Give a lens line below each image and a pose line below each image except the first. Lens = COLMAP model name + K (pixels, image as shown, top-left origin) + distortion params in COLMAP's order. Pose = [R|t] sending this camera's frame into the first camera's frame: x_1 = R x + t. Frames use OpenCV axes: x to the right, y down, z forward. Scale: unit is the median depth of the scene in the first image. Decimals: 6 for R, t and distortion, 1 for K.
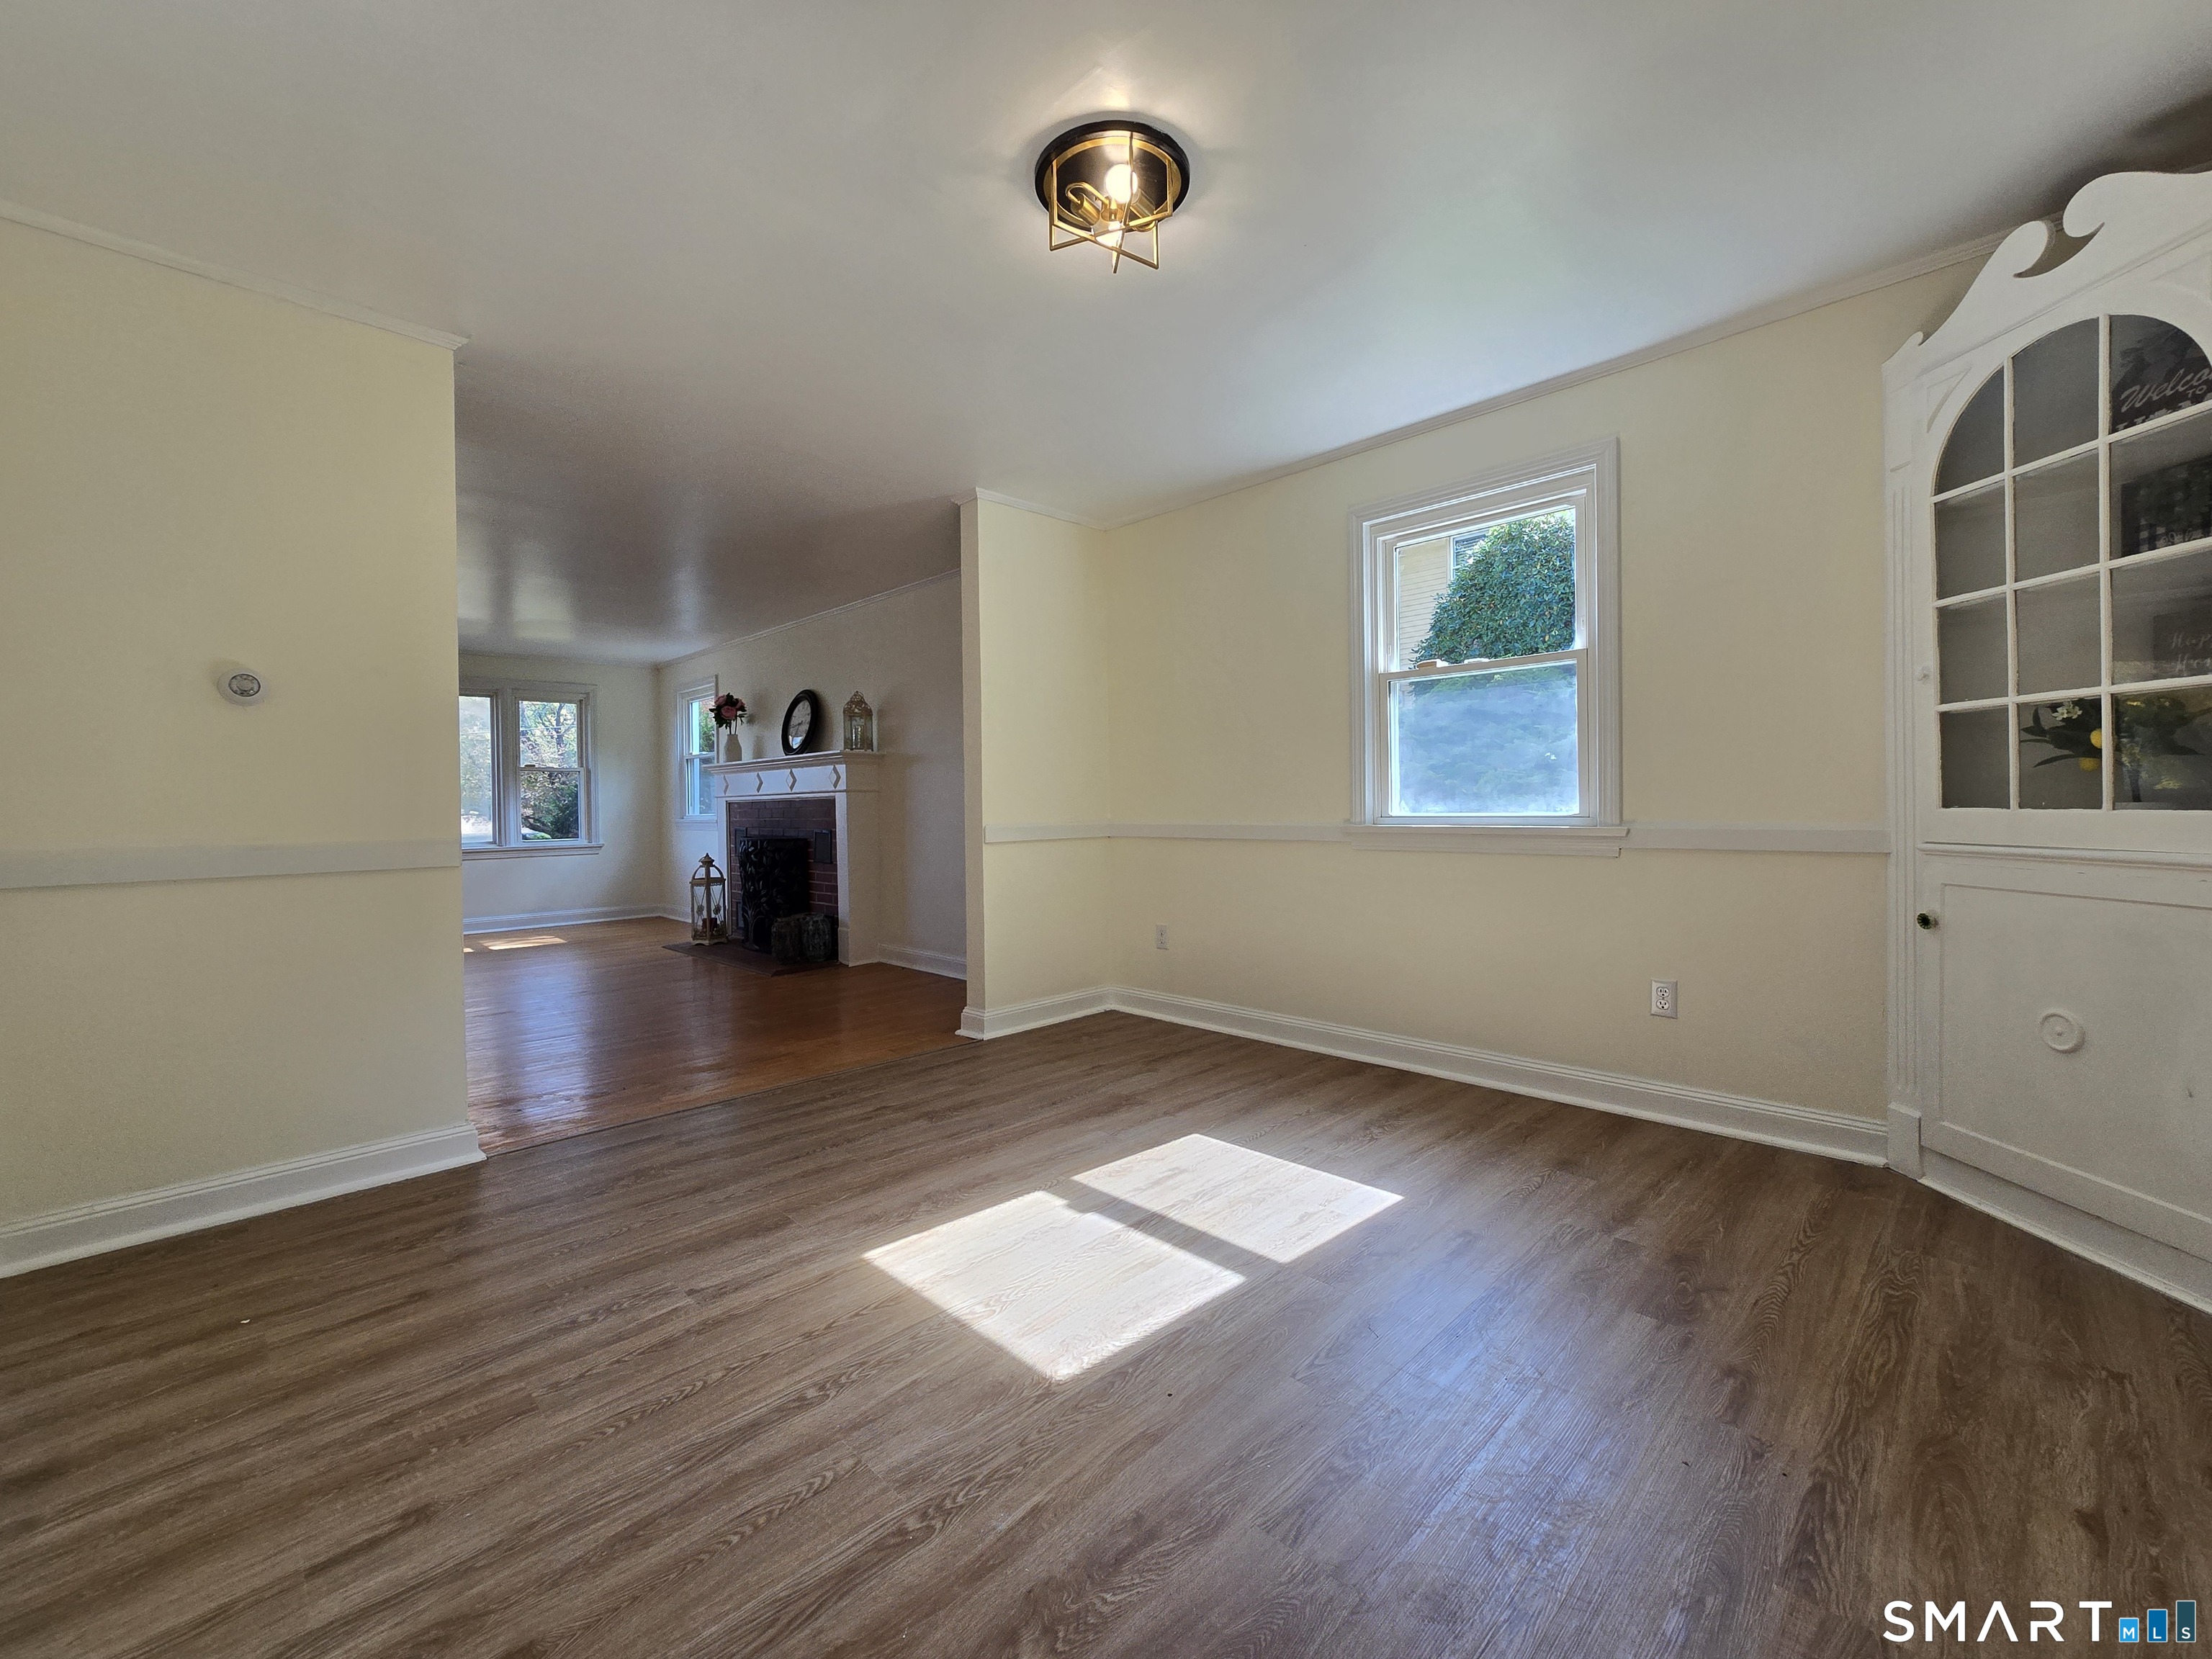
lens RADIAL K [[906.7, 0, 1104.2], [0, 906.7, 812.7], [0, 0, 1]] dist [0.001084, -0.001192]
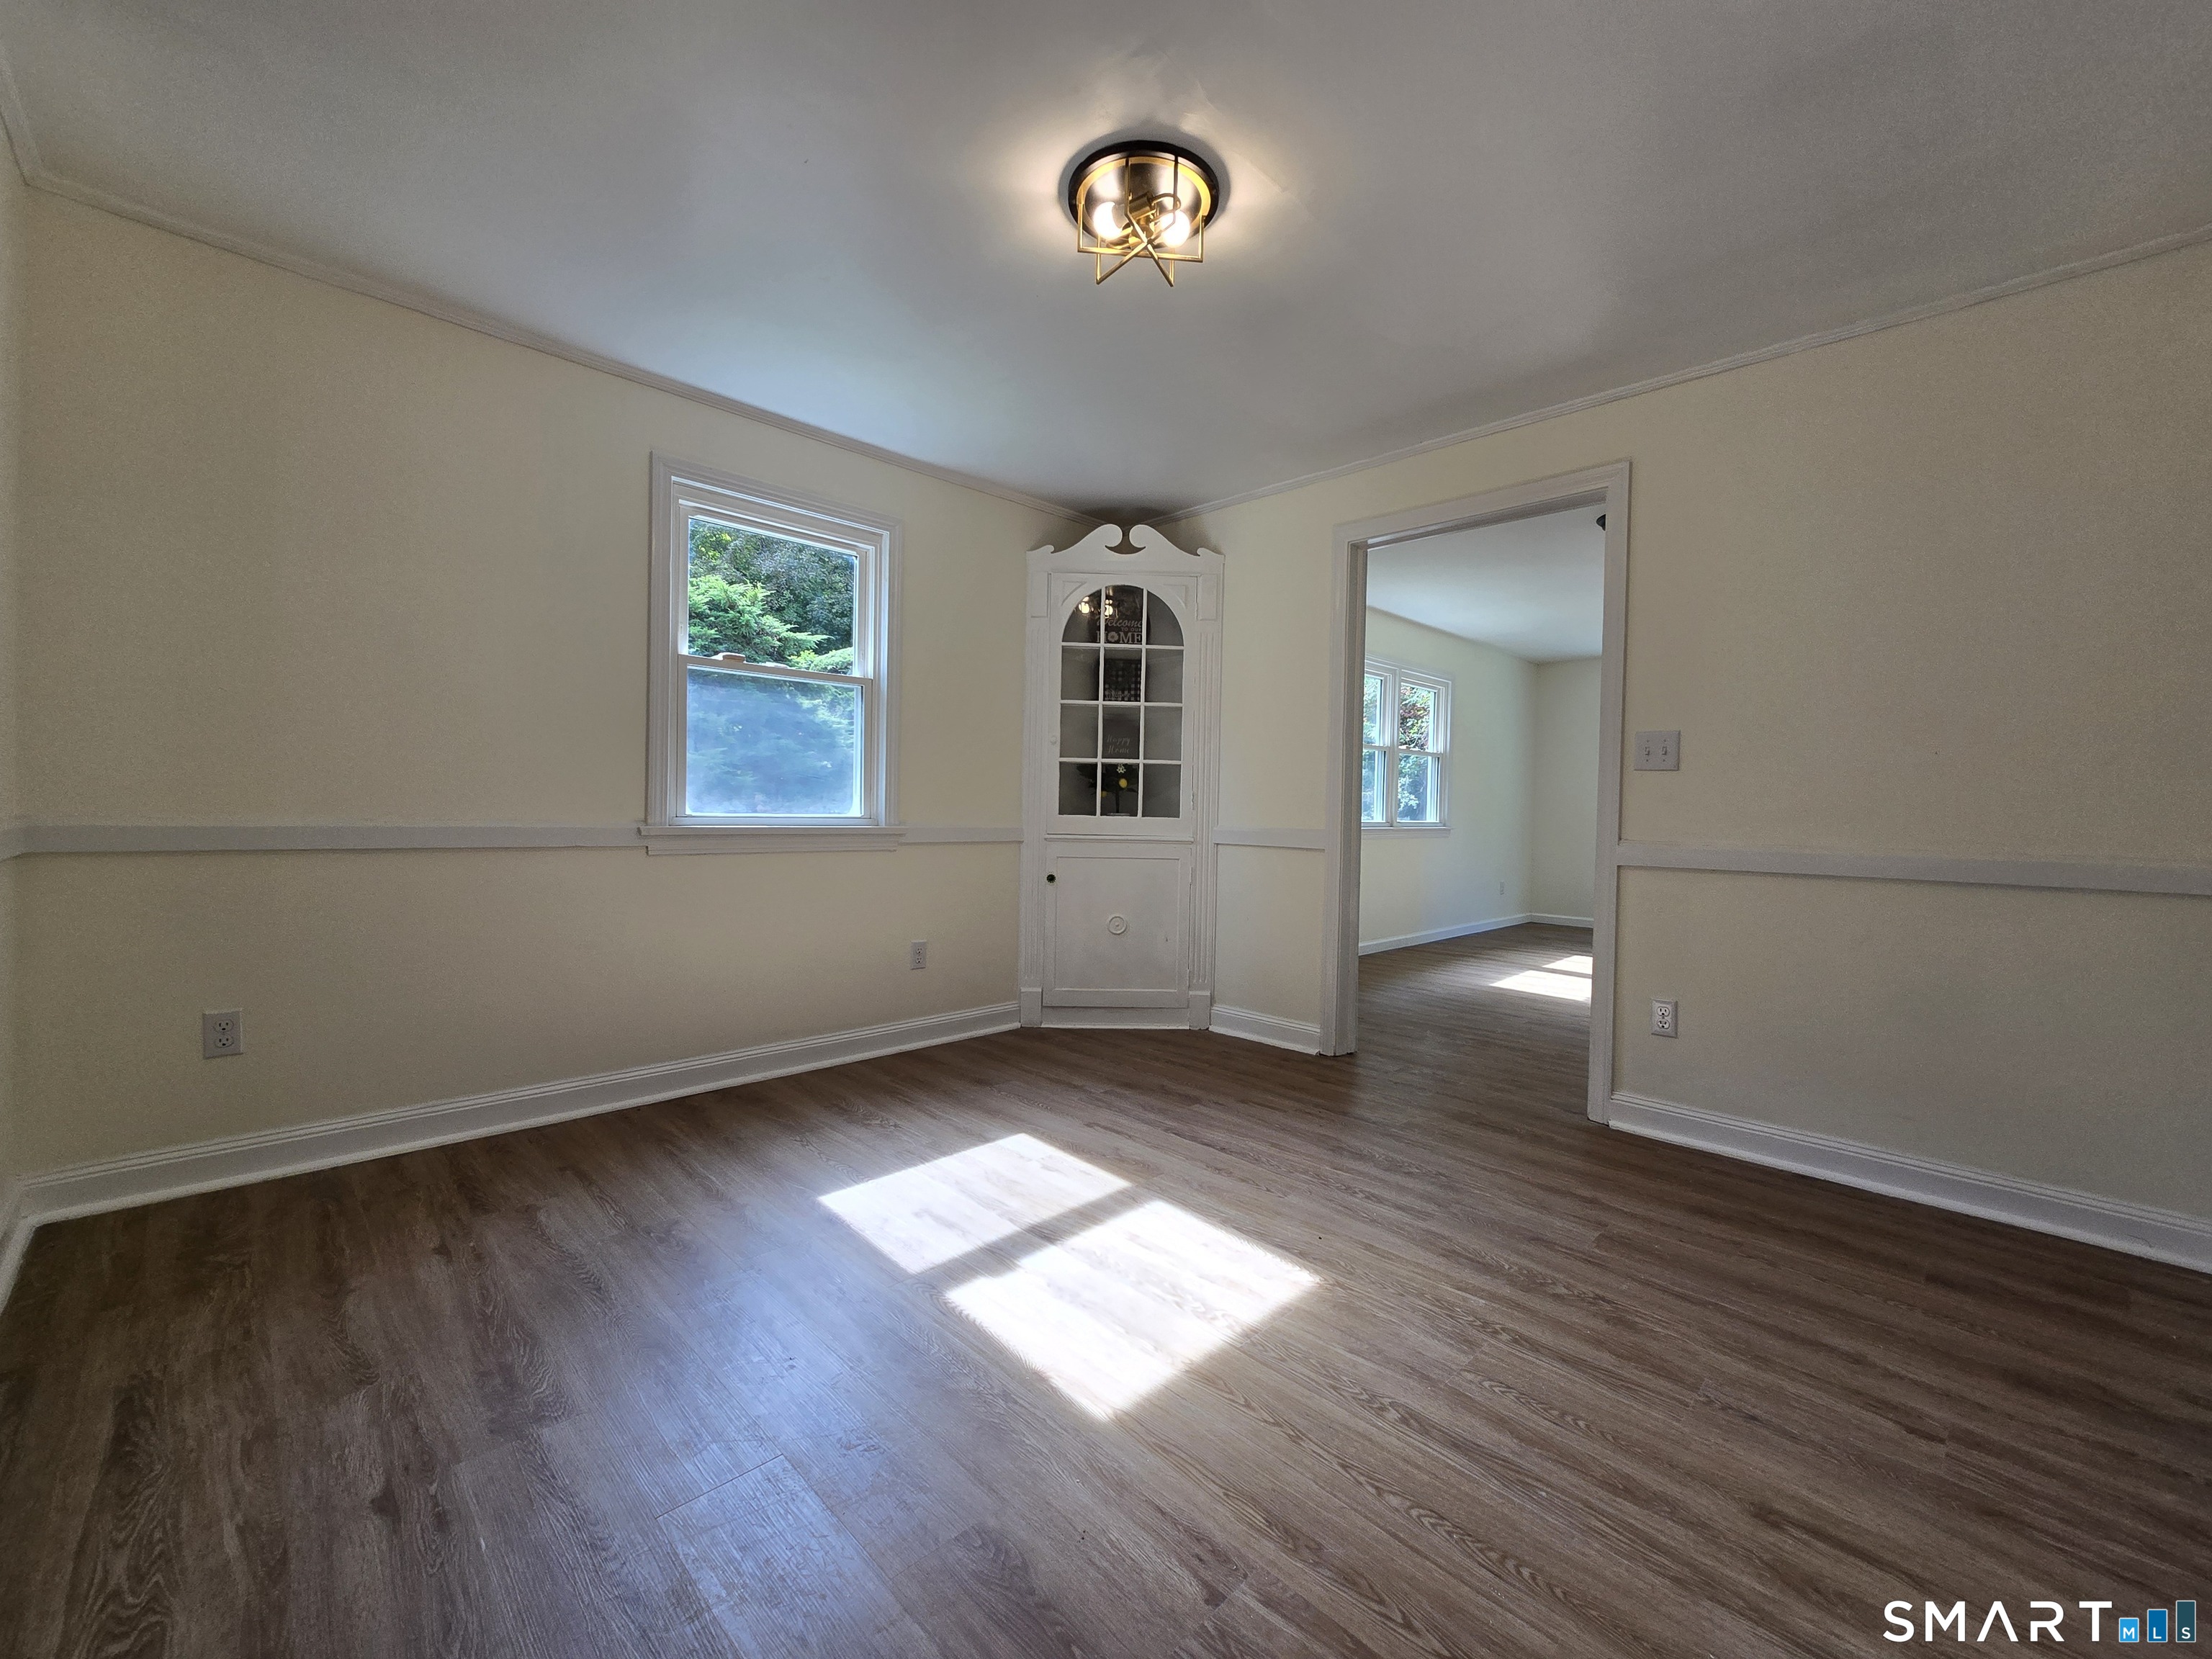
lens RADIAL K [[906.7, 0, 1095.0], [0, 906.7, 820.5], [0, 0, 1]] dist [0.001084, -0.001192]
pose [[0.015772, 0.002212, 0.999873, -0.984218], [-0.009787, 0.999950, -0.002058, 0.009696], [-0.999828, -0.009754, 0.015793, 0.994747]]
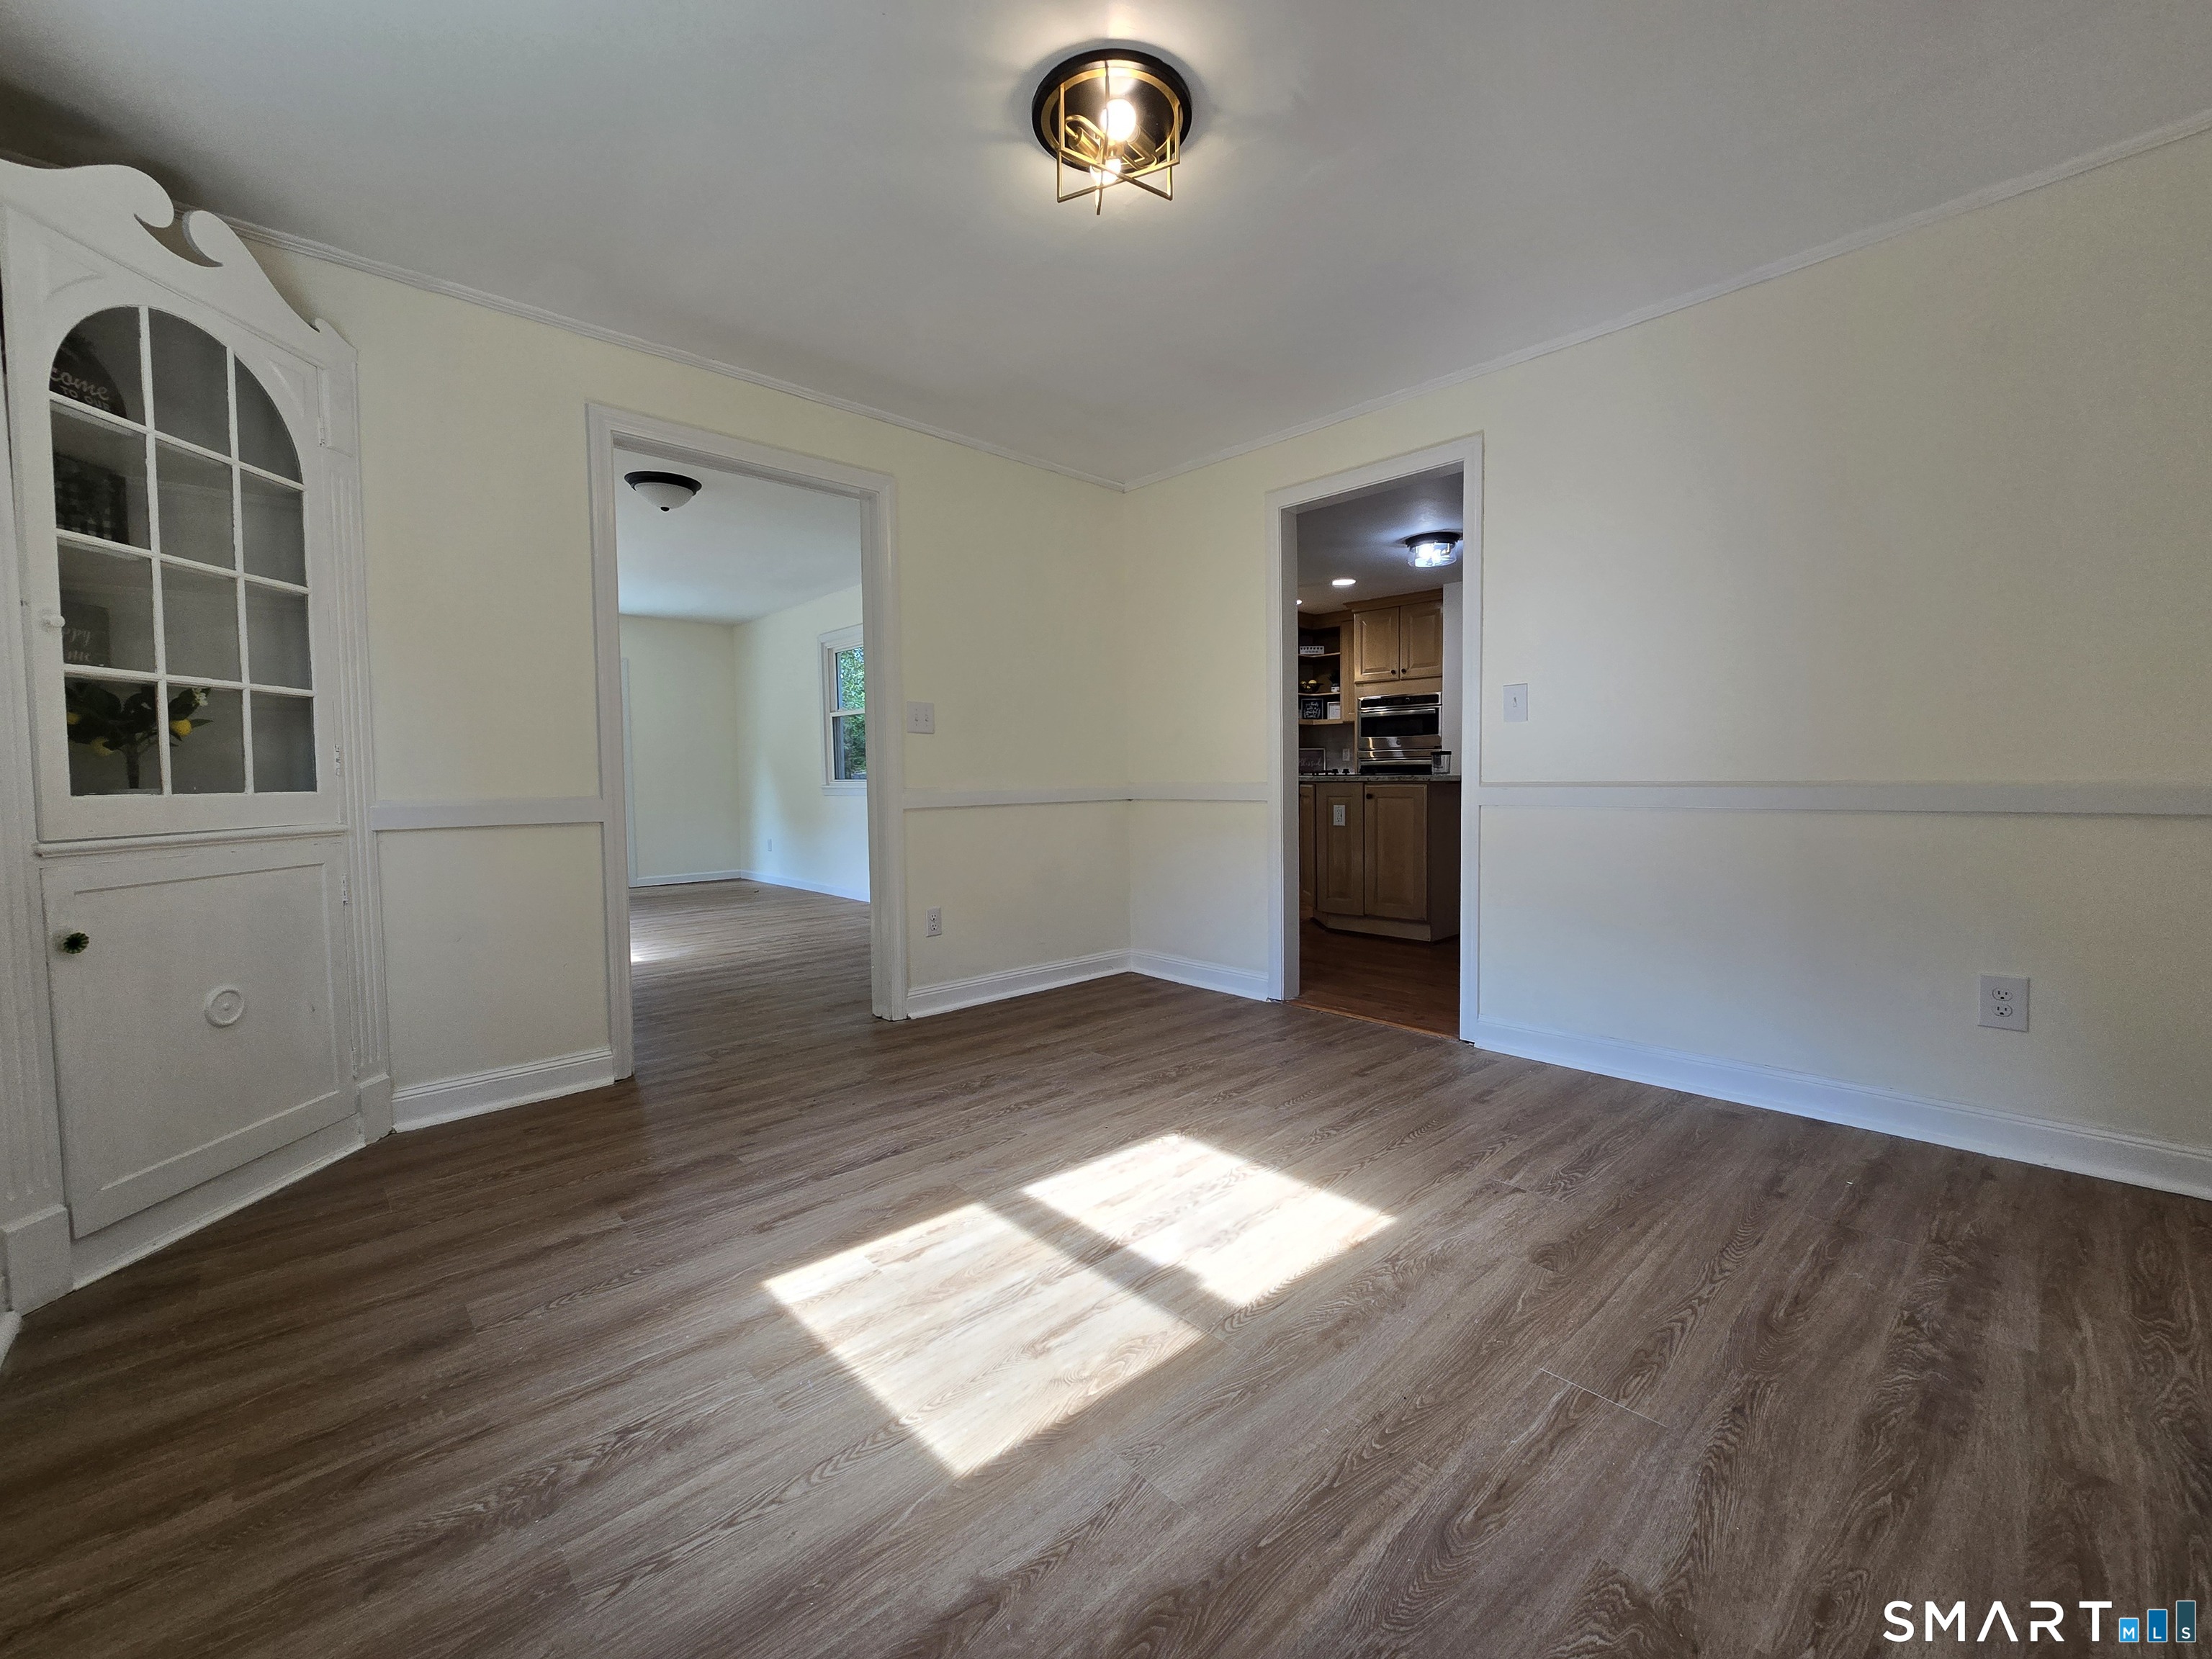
lens RADIAL K [[906.7, 0, 1104.1], [0, 906.7, 819.3], [0, 0, 1]] dist [0.001084, -0.001192]
pose [[-0.999014, 0.026270, 0.035794, 0.002592], [0.028430, 0.997719, 0.061233, -0.008715], [-0.034103, 0.062190, -0.997482, 1.943361]]
